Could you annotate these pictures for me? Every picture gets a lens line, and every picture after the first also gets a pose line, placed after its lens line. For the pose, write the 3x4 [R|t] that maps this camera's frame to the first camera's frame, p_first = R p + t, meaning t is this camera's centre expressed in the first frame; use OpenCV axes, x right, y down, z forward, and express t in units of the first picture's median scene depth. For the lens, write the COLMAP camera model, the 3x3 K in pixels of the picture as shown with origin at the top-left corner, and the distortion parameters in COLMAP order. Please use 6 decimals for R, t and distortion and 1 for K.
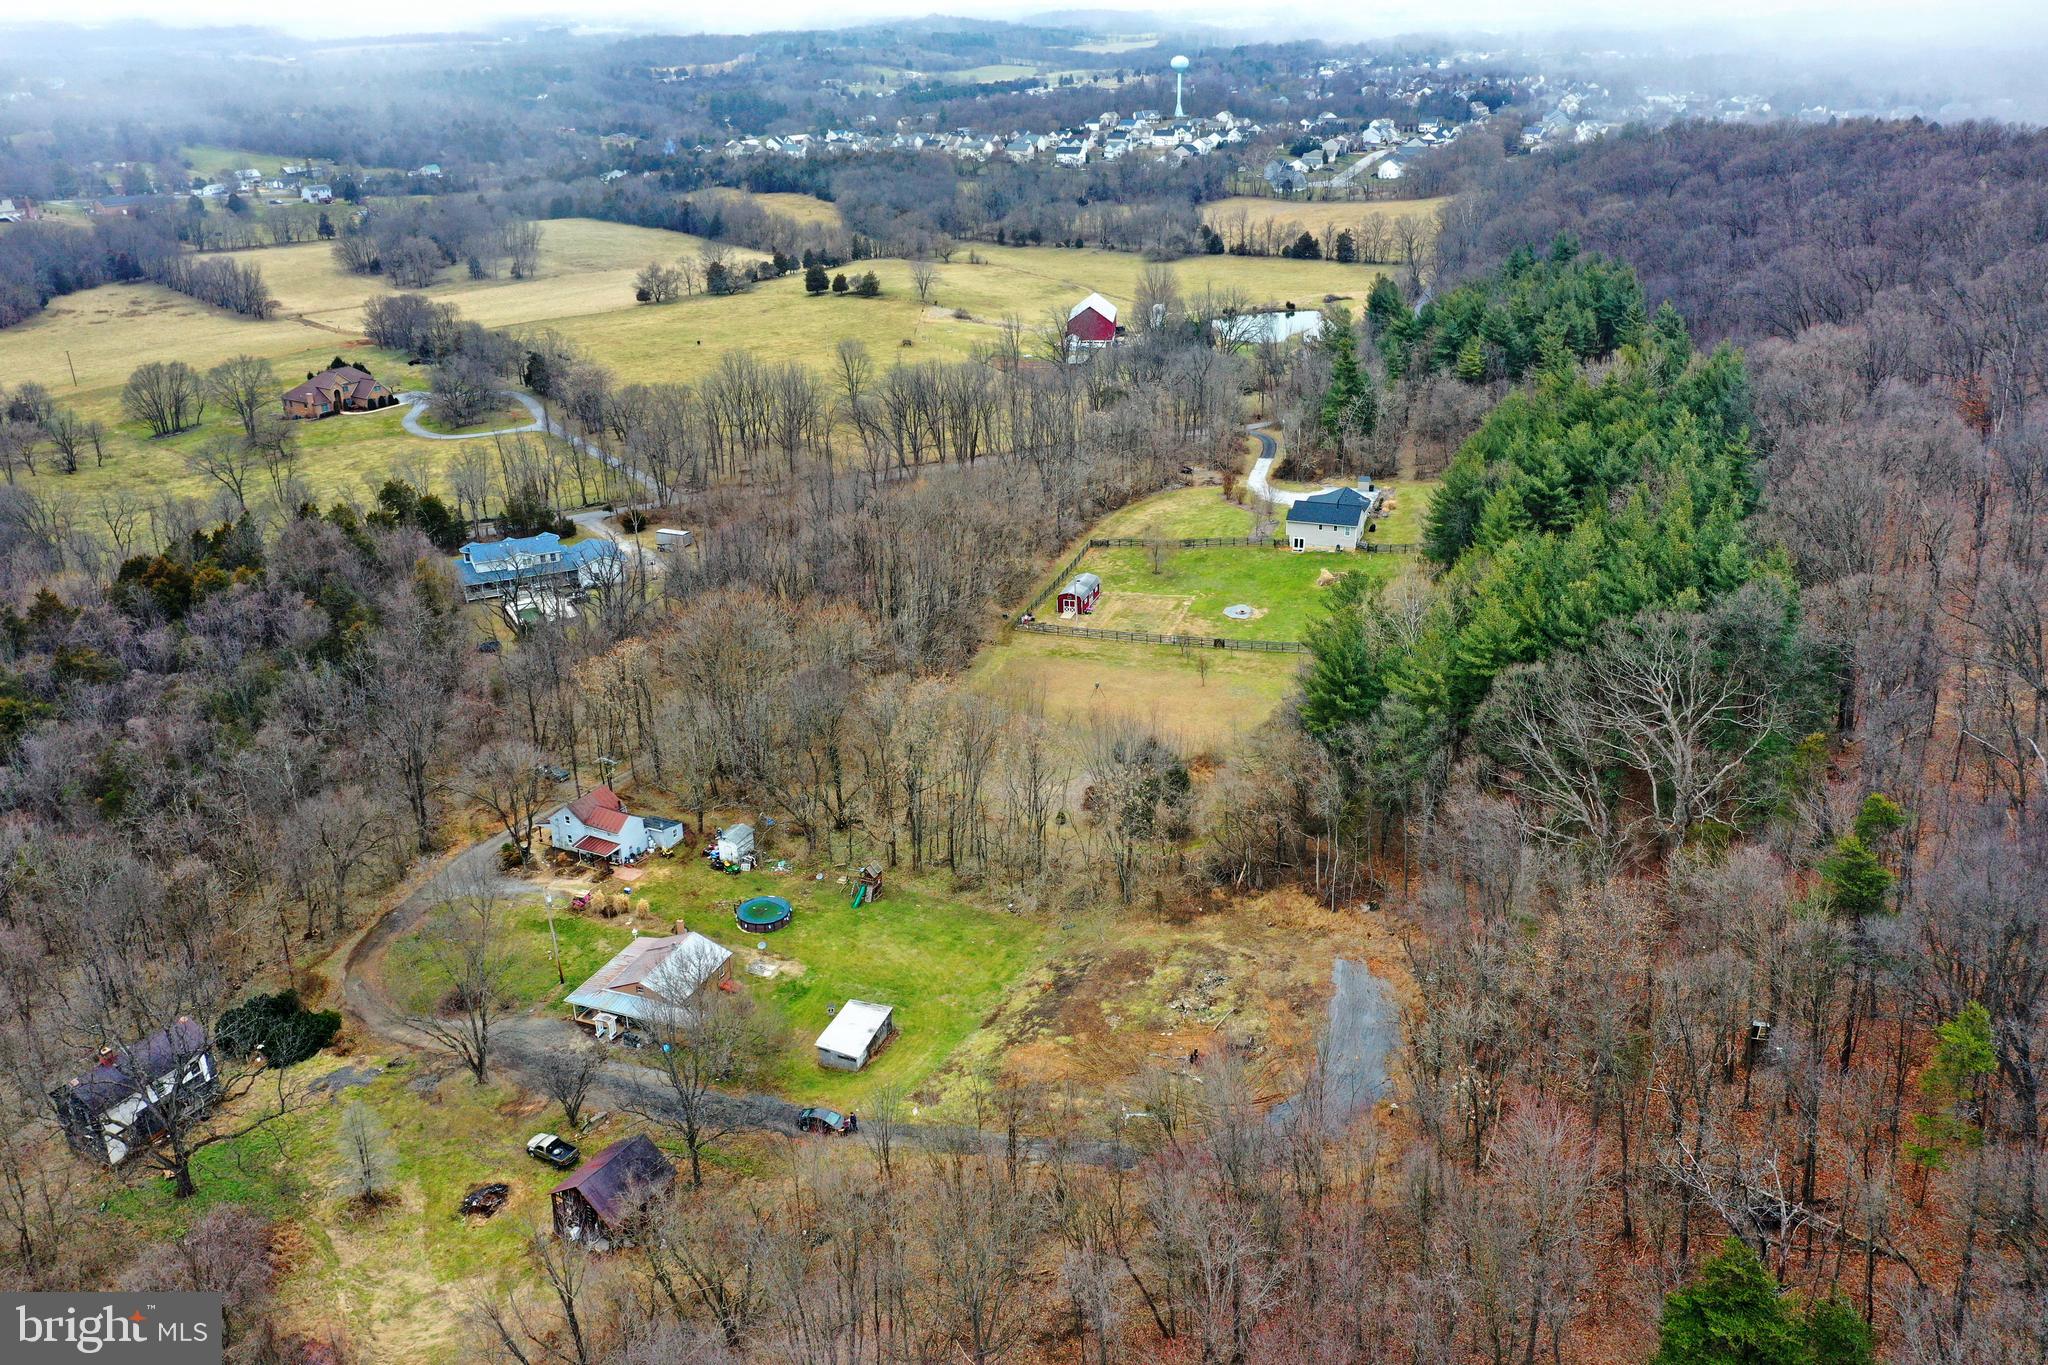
lens RADIAL K [[1624.4, 0, 1029.7], [0, 1624.4, 678.7], [0, 0, 1]] dist [0.007154, 0.003973]
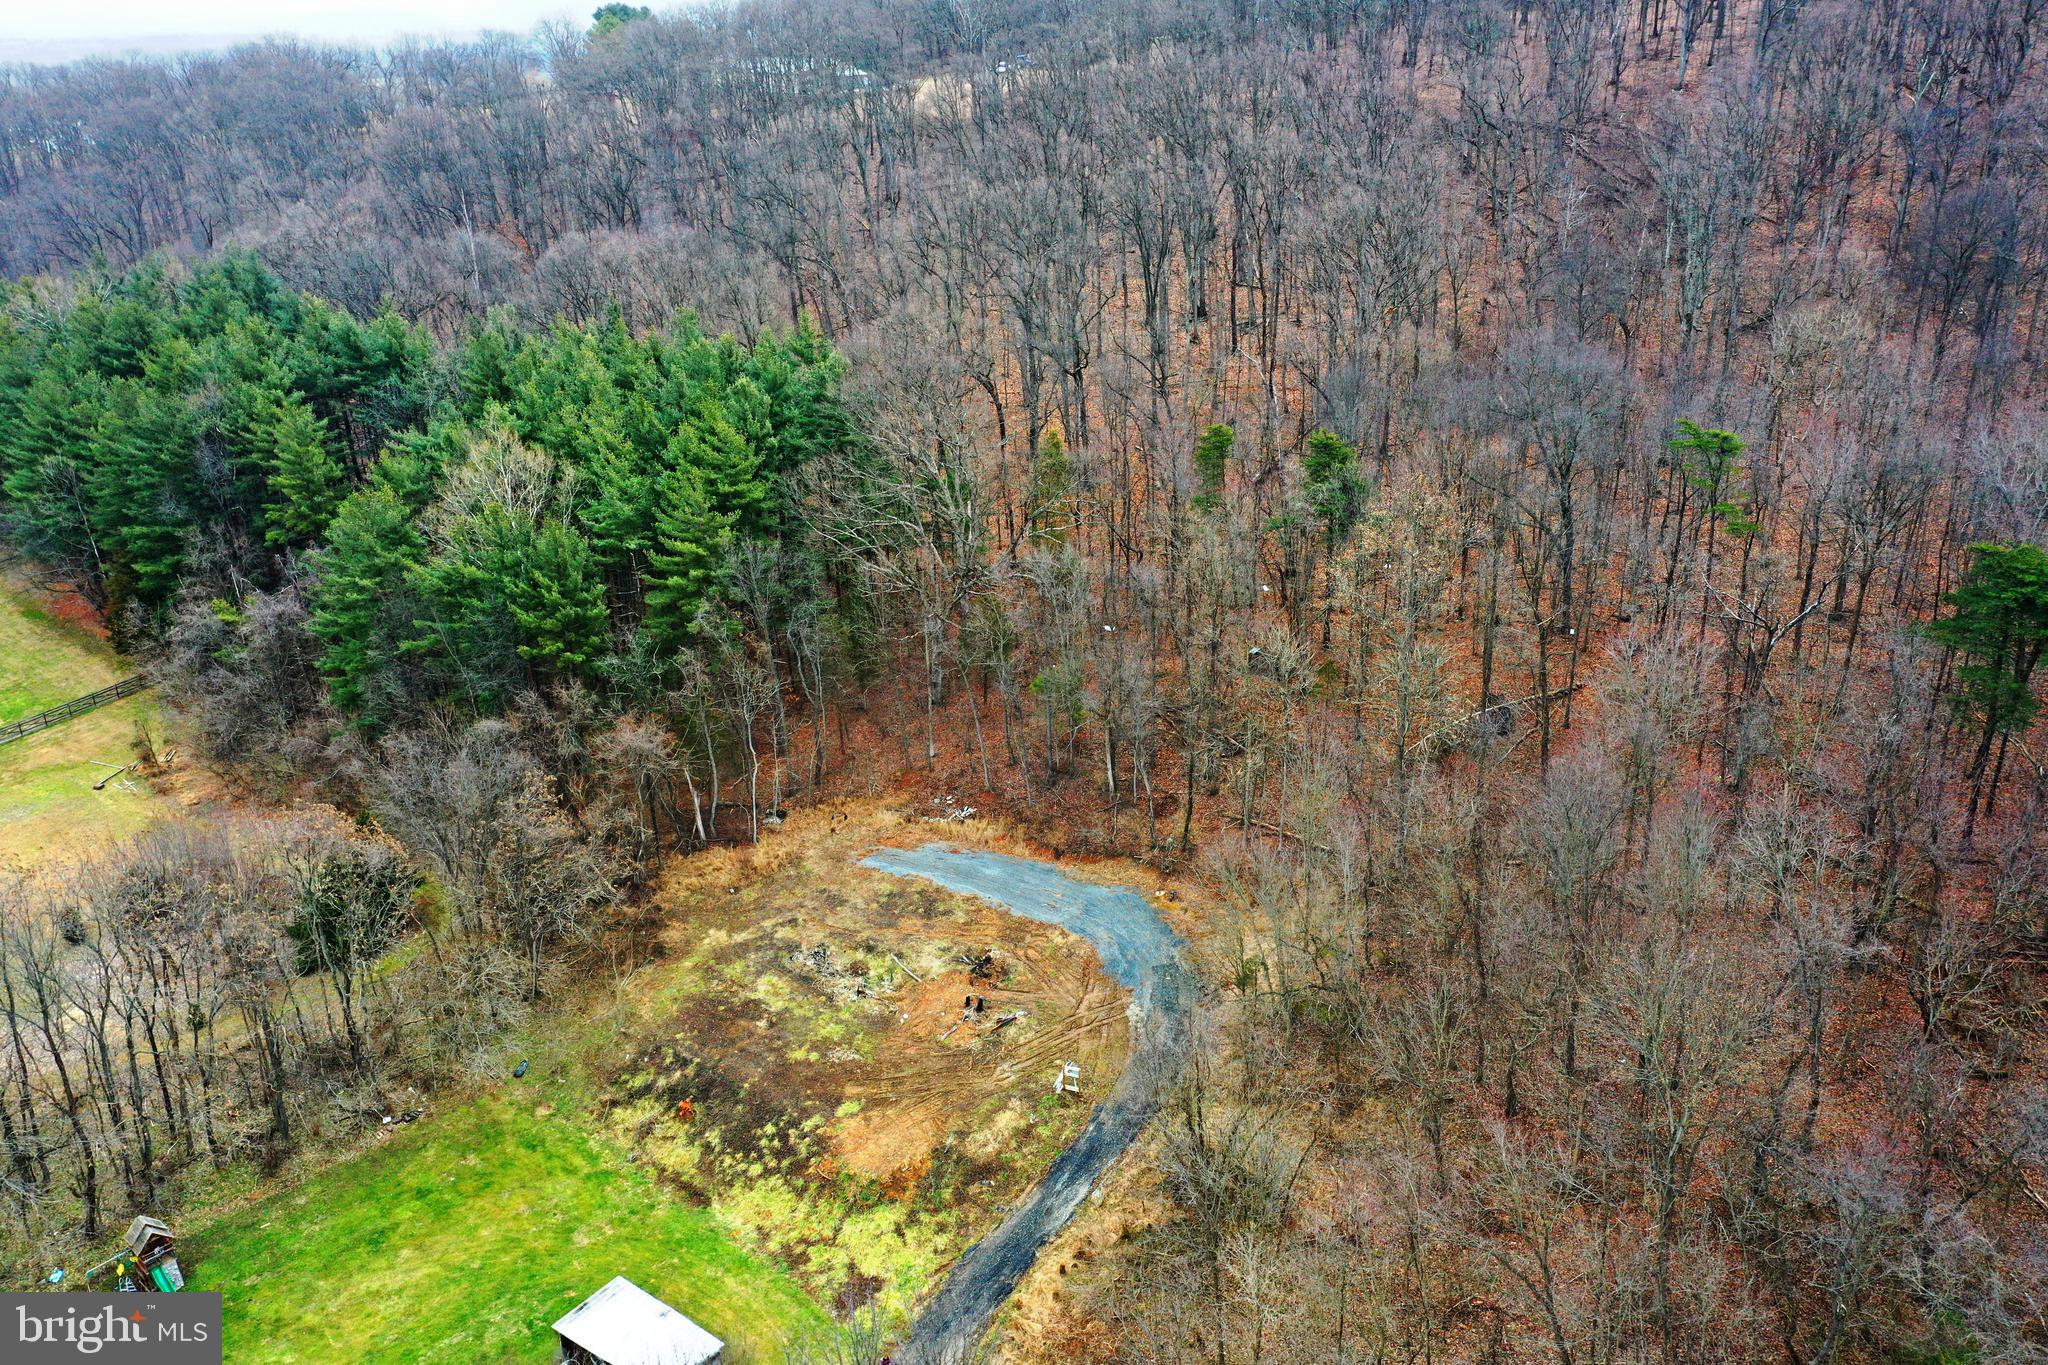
lens RADIAL K [[1625.4, 0, 1031.3], [0, 1625.4, 680.7], [0, 0, 1]] dist [0.001331, -0.006751]
pose [[0.281406, -0.341221, 0.896871, -0.168461], [0.364612, 0.902565, 0.228985, -0.021381], [-0.887620, 0.262572, 0.378401, 0.213621]]
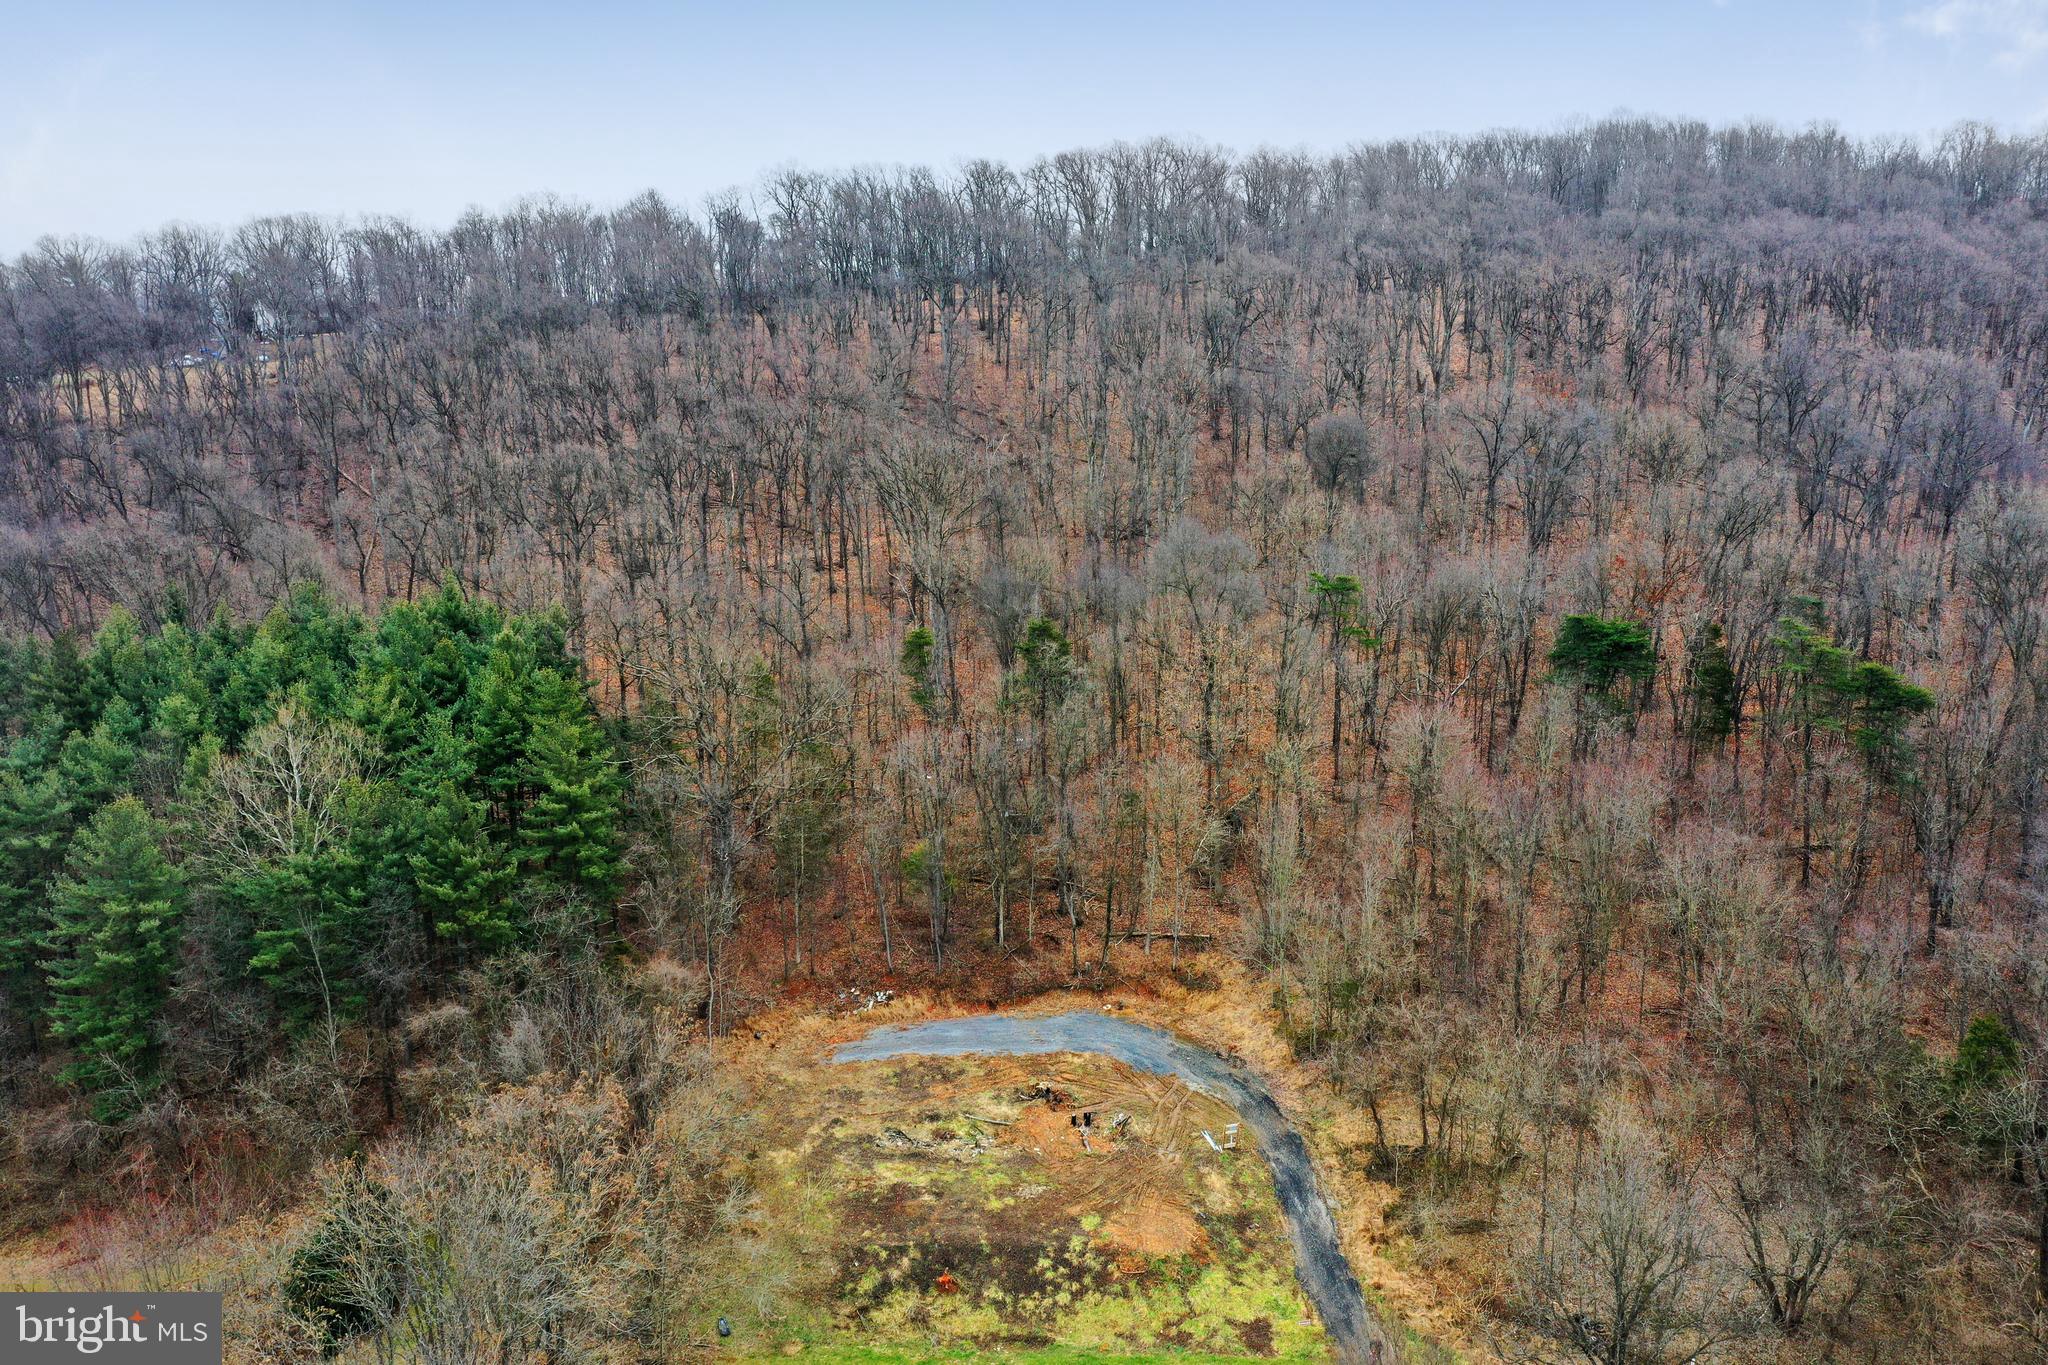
lens RADIAL K [[1625.4, 0, 1031.3], [0, 1625.4, 680.7], [0, 0, 1]] dist [0.001331, -0.006751]
pose [[-0.374831, -0.163397, 0.912580, -0.197840], [0.355628, 0.883704, 0.304297, -0.073455], [-0.856172, 0.438599, -0.273131, 0.375864]]
